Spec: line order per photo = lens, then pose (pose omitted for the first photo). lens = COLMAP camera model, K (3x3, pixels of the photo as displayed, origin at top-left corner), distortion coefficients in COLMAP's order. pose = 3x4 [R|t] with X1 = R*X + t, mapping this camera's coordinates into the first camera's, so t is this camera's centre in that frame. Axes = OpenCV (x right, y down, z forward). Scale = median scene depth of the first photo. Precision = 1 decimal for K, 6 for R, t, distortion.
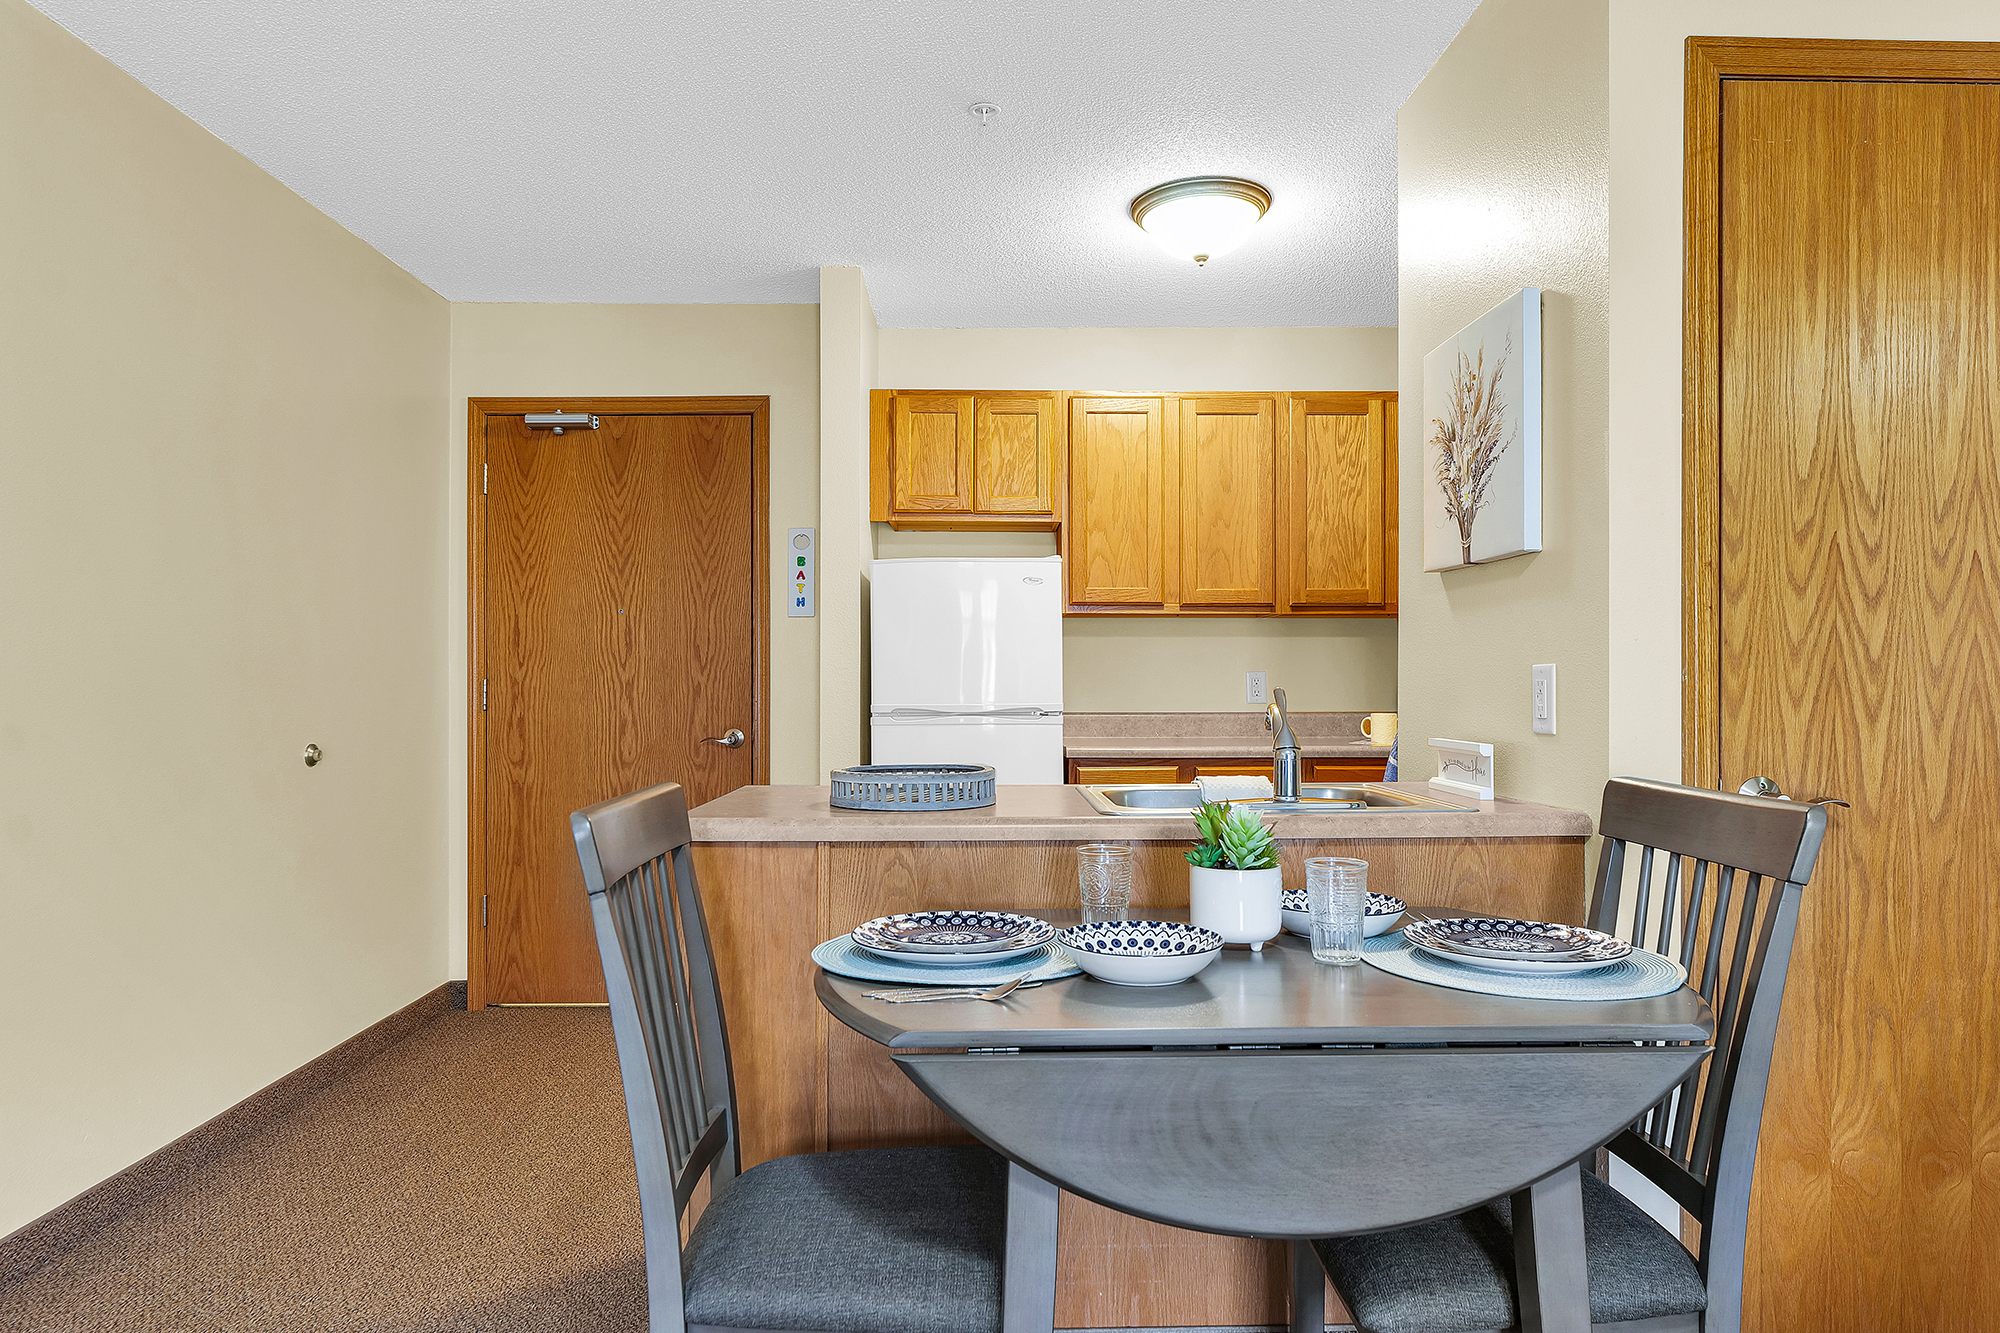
lens RADIAL K [[1221.2, 0, 964.6], [0, 1221.2, 670.7], [0, 0, 1]] dist [-0.005998, 0.002407]
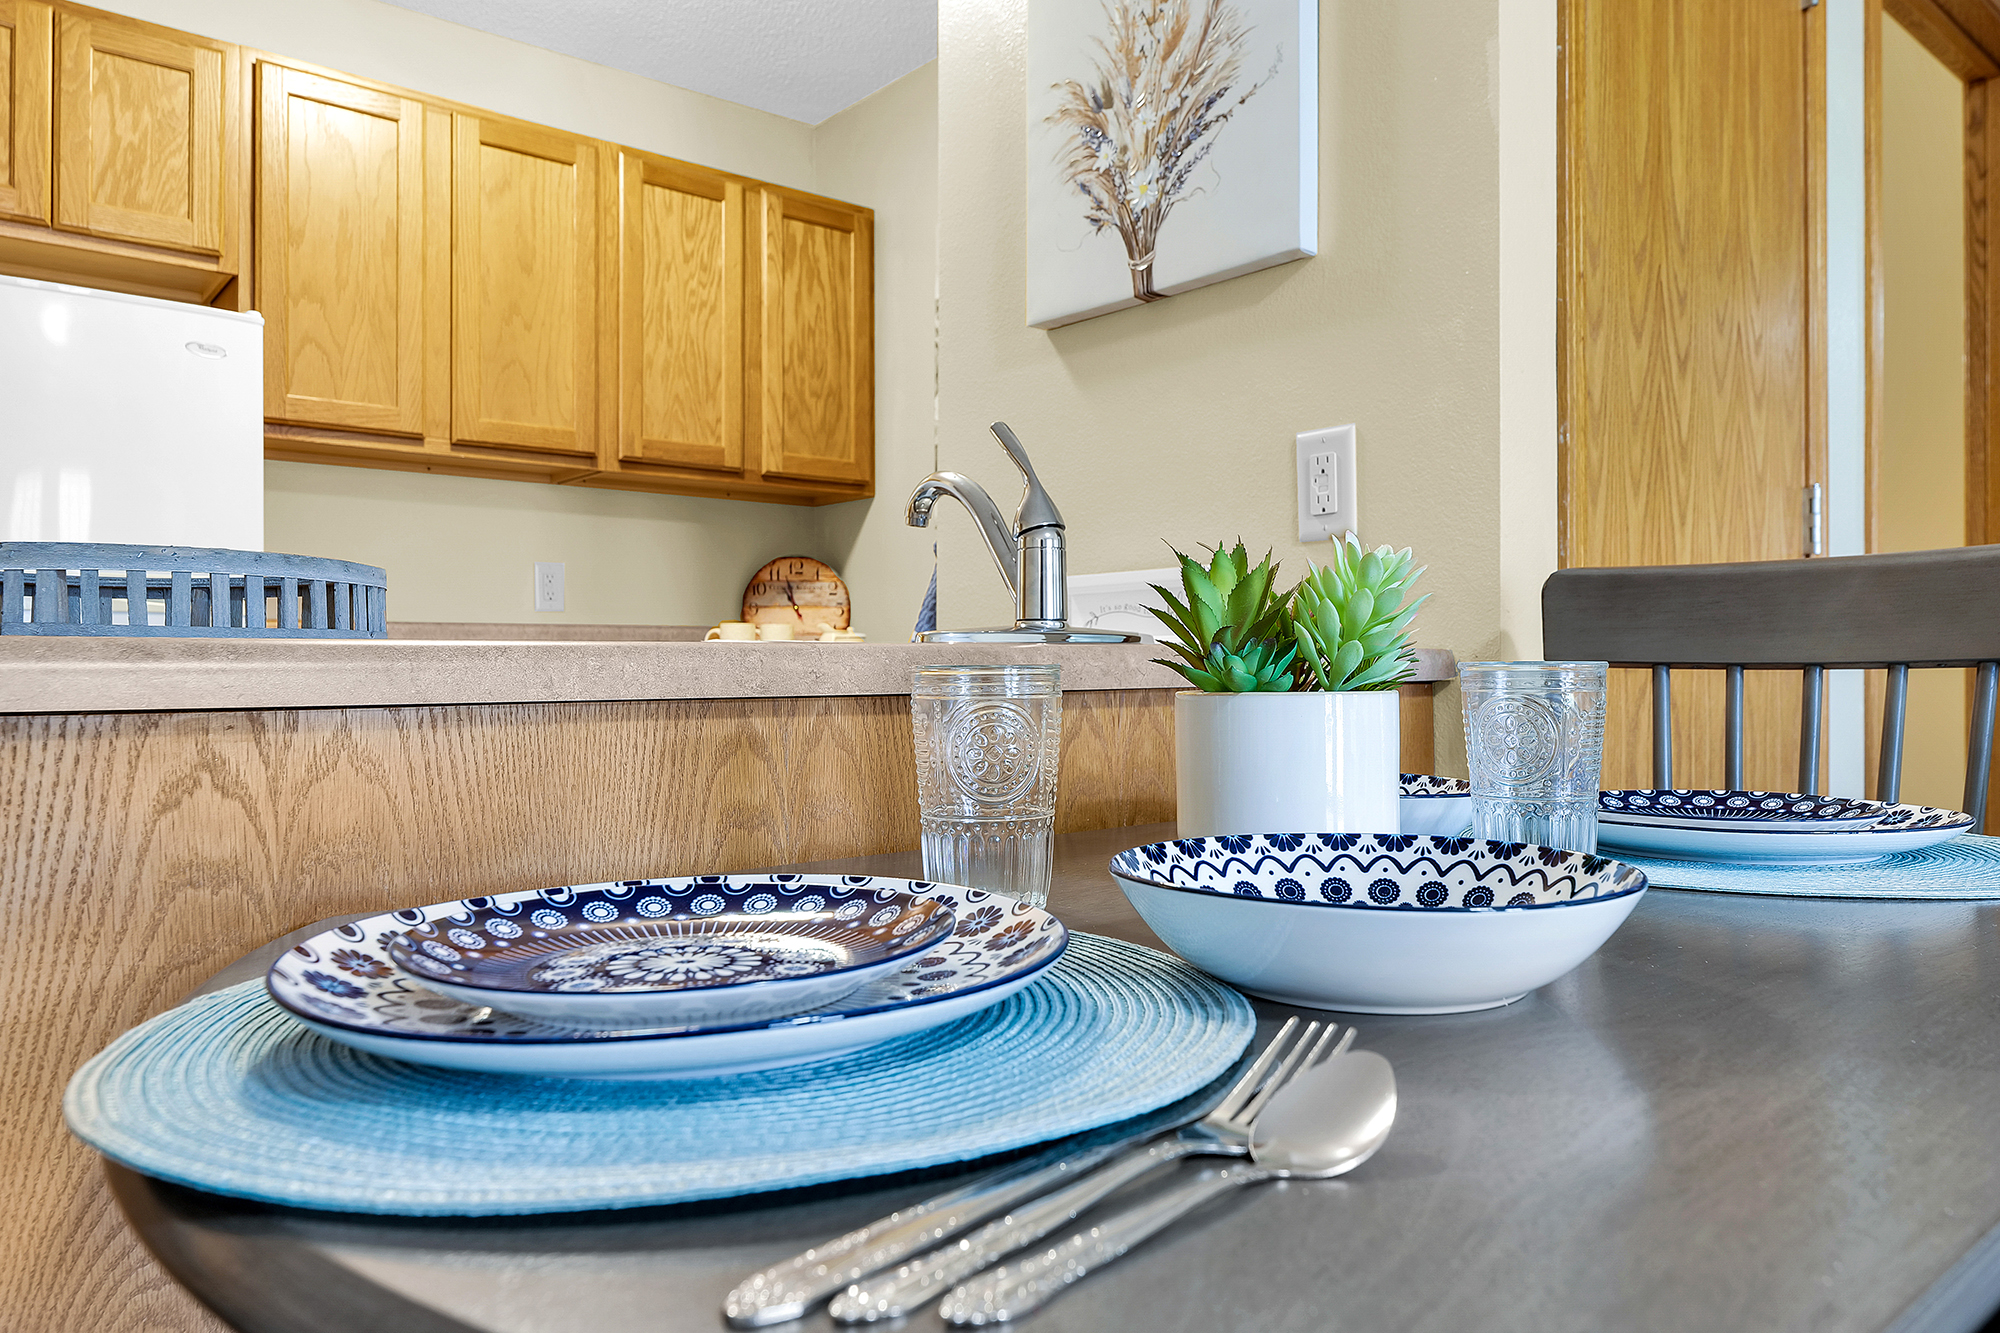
lens RADIAL K [[1346.8, 0, 1006.5], [0, 1346.8, 678.4], [0, 0, 1]] dist [-0.002359, -0.000488]
pose [[0.761046, -0.004503, 0.648682, -0.088622], [-0.004578, 0.999914, 0.012312, 0.091232], [-0.648682, -0.012339, 0.760960, 0.439671]]
